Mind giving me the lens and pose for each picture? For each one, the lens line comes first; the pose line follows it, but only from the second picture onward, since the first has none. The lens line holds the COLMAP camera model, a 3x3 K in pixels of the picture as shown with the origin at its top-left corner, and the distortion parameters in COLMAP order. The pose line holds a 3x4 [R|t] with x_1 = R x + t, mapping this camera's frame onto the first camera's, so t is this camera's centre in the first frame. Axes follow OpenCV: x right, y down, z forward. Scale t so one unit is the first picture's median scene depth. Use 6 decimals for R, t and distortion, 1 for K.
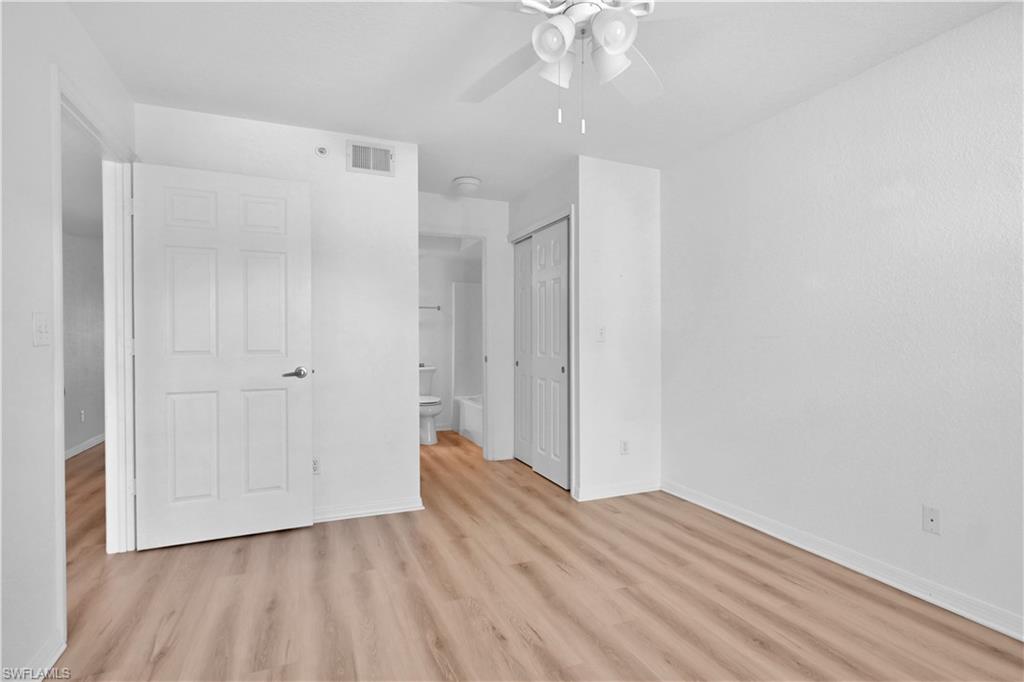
lens RADIAL K [[506.0, 0, 512.0], [0, 506.0, 341.0], [0, 0, 1]] dist [-0.000397, 0.000226]
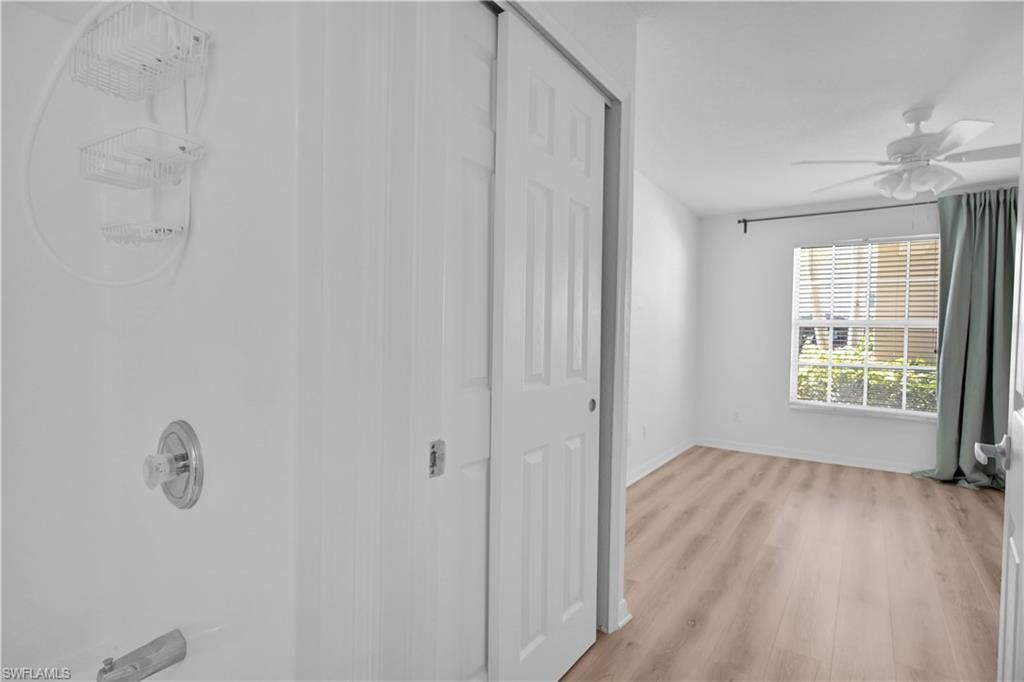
lens RADIAL K [[506.0, 0, 512.0], [0, 506.0, 341.0], [0, 0, 1]] dist [-0.000397, 0.000226]
pose [[-0.530781, -0.023017, 0.847197, -0.335537], [-0.015306, 0.999728, 0.017571, -0.014147], [-0.847371, -0.003641, -0.530989, 1.678366]]
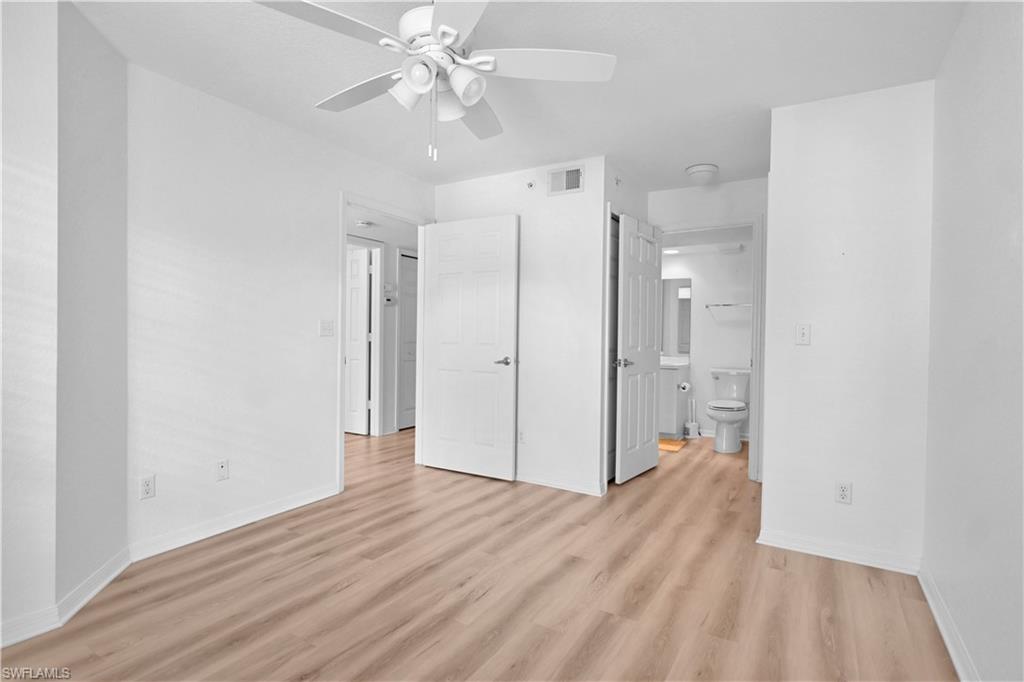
lens RADIAL K [[506.0, 0, 512.0], [0, 506.0, 341.0], [0, 0, 1]] dist [-0.000397, 0.000226]
pose [[0.584940, 0.020024, -0.810830, 0.644885], [-0.020706, 0.999738, 0.009752, -0.002903], [0.810812, 0.011085, 0.585201, 0.247074]]
